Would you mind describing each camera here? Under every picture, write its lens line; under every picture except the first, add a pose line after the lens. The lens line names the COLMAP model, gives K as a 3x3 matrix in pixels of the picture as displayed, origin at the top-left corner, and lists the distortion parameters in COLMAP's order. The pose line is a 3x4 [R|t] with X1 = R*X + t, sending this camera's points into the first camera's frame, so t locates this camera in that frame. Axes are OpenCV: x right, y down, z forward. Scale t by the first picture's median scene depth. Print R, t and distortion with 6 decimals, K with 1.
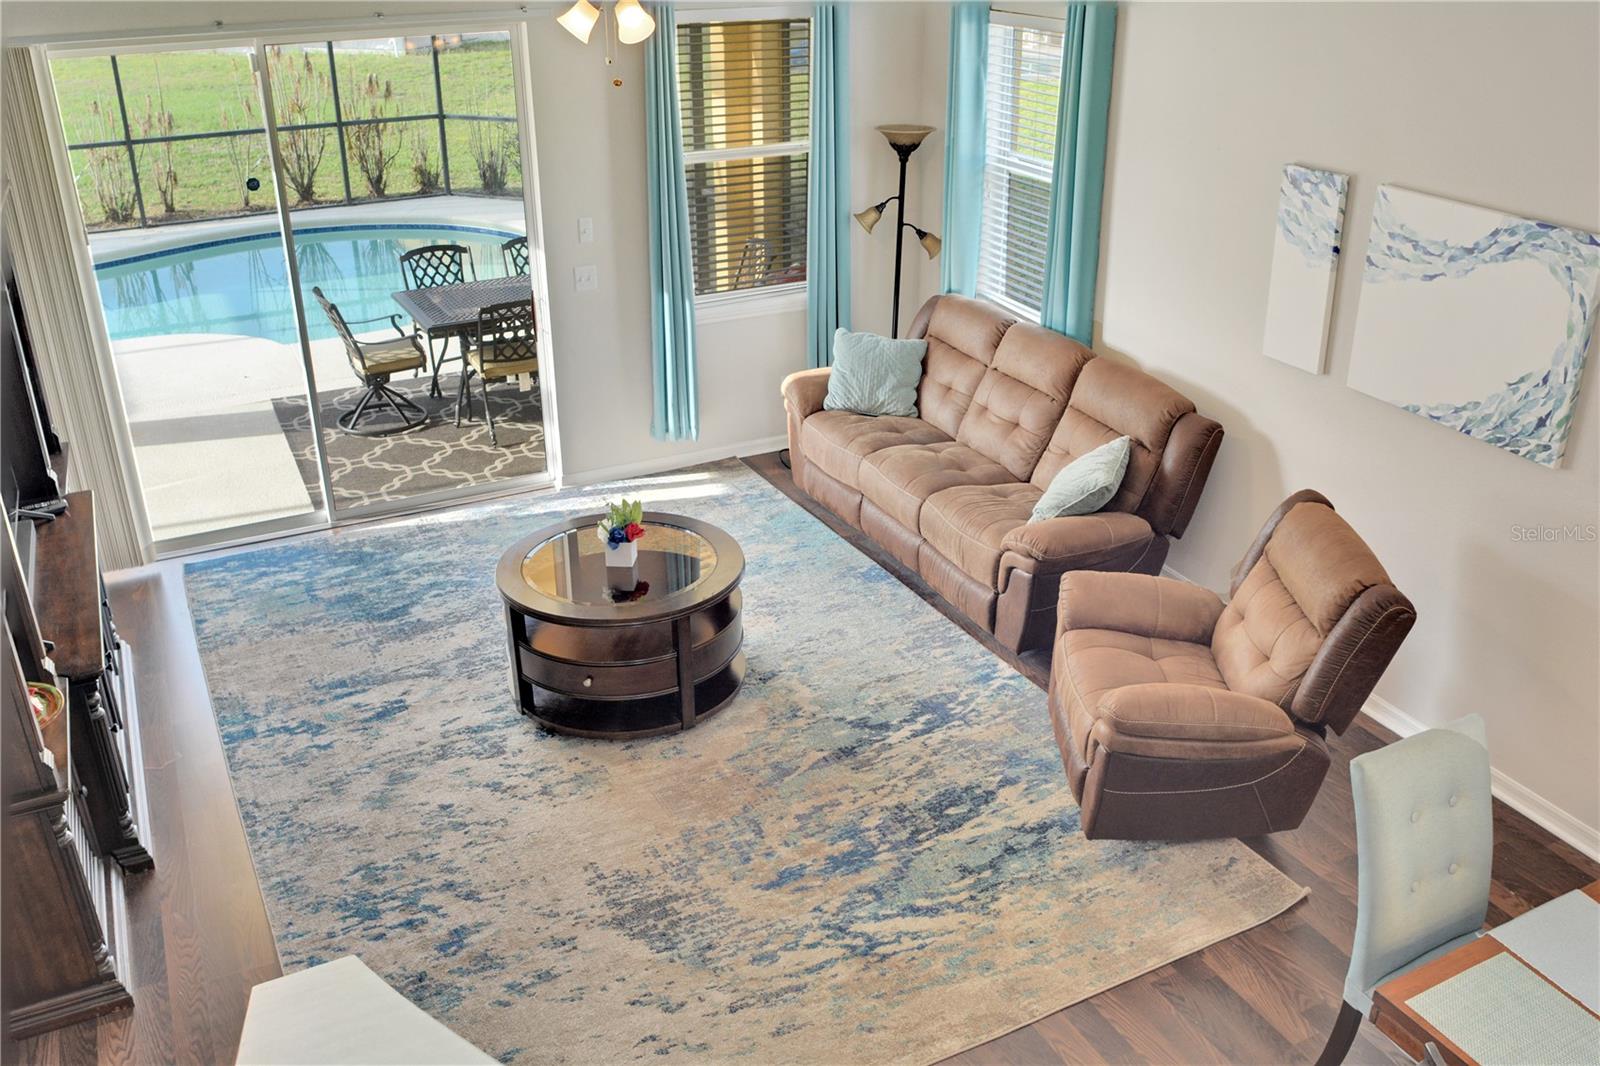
lens RADIAL K [[1389.5, 0, 800.0], [0, 1389.5, 533.0], [0, 0, 1]] dist [-0.123031, 0.107409]
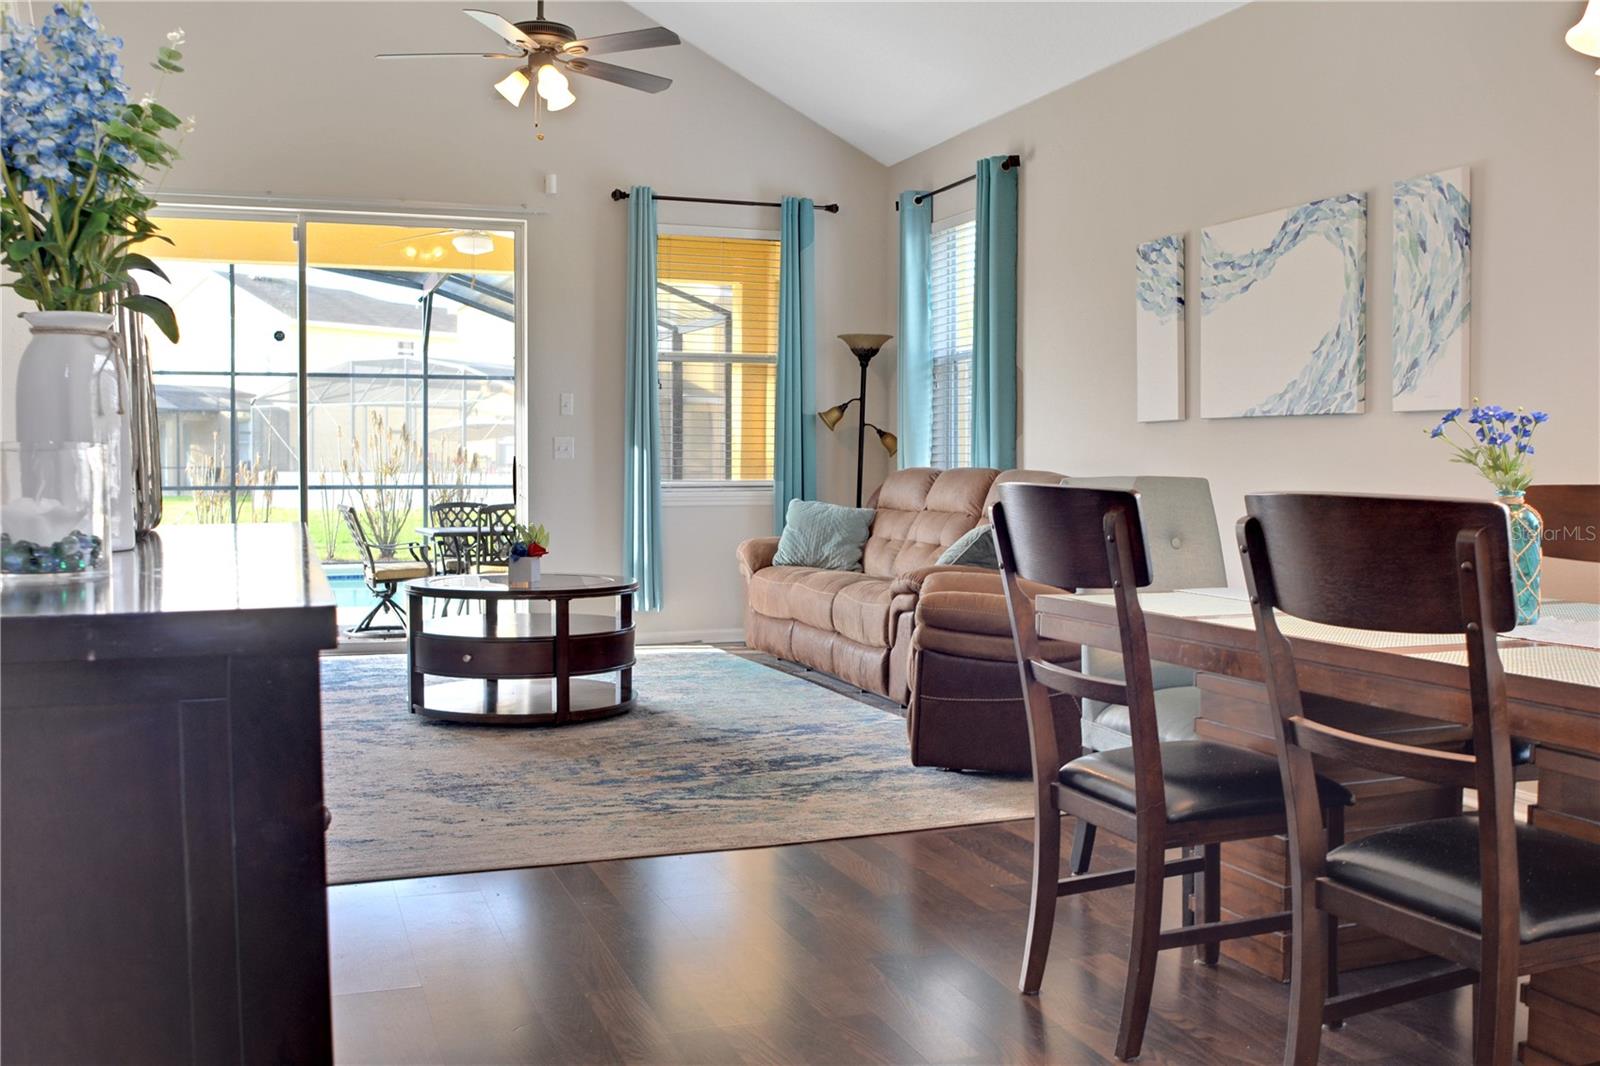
lens RADIAL K [[1456.3, 0, 791.8], [0, 1456.3, 509.9], [0, 0, 1]] dist [-0.091440, 0.070791]
pose [[0.994233, 0.012844, -0.106474, 0.222475], [-0.053085, 0.921588, -0.384522, 0.442631], [0.093186, 0.387956, 0.916955, -0.037204]]
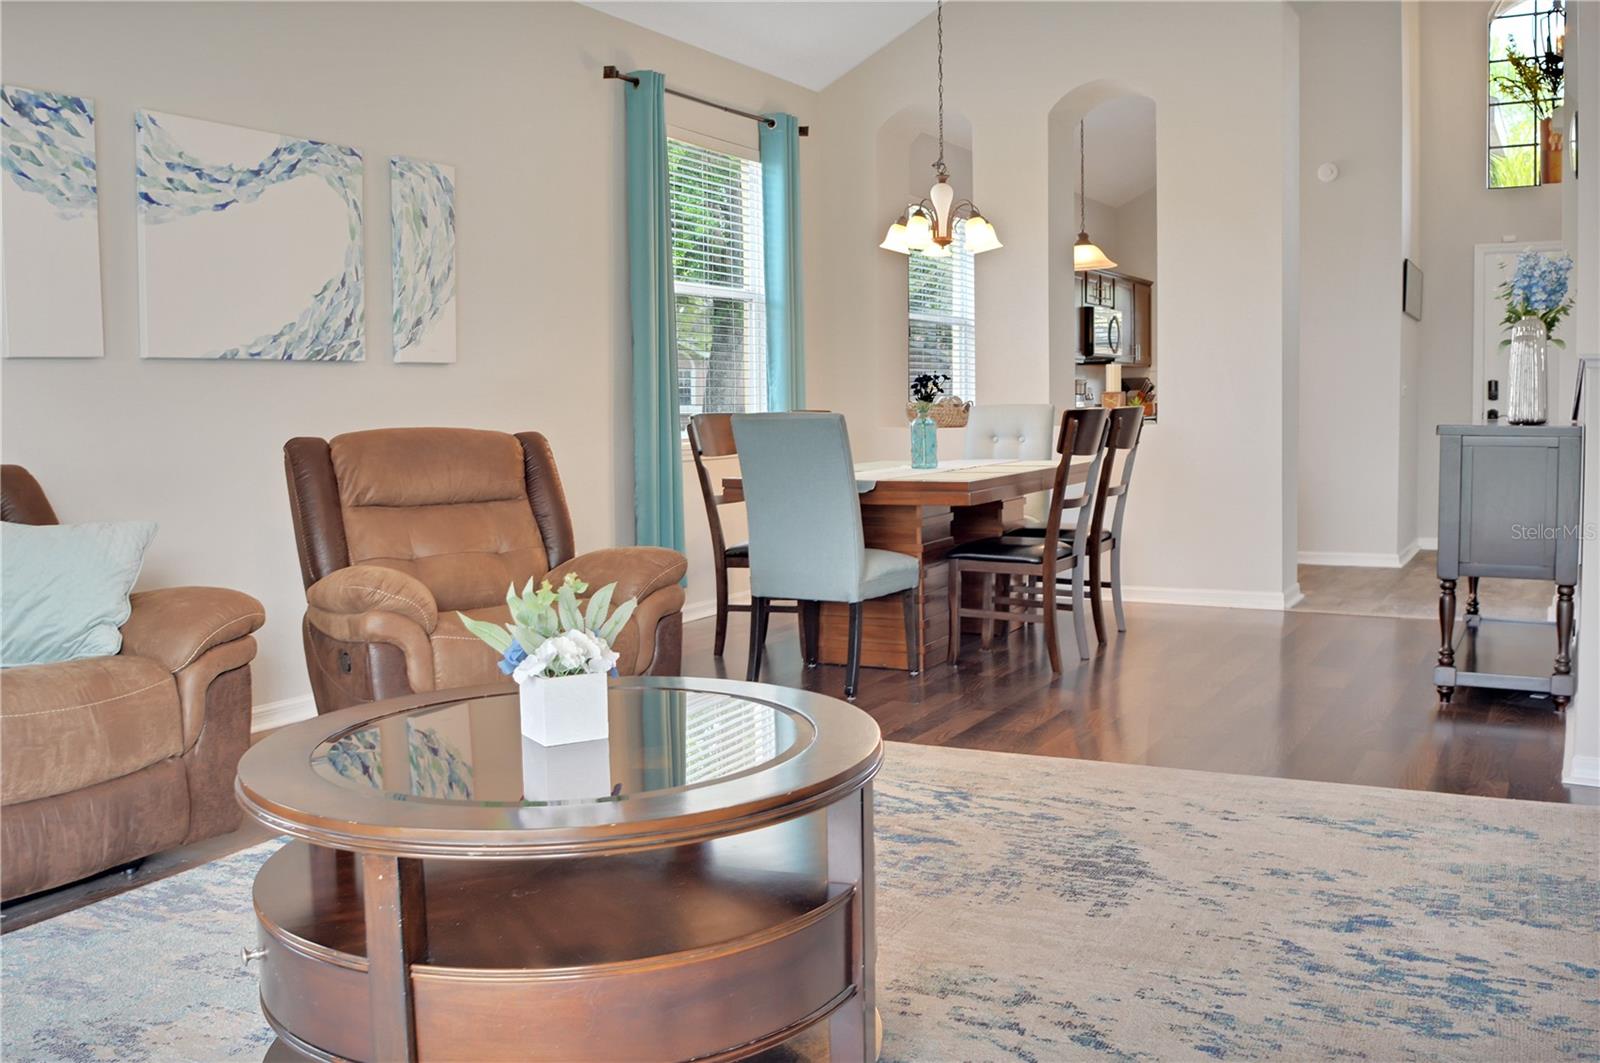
lens RADIAL K [[1456.3, 0, 791.8], [0, 1456.3, 508.4], [0, 0, 1]] dist [-0.091440, 0.070791]
pose [[-0.573964, -0.049639, 0.817375, -0.573353], [0.358418, 0.882243, 0.305261, -0.163935], [-0.736276, 0.468170, -0.488584, 1.277787]]
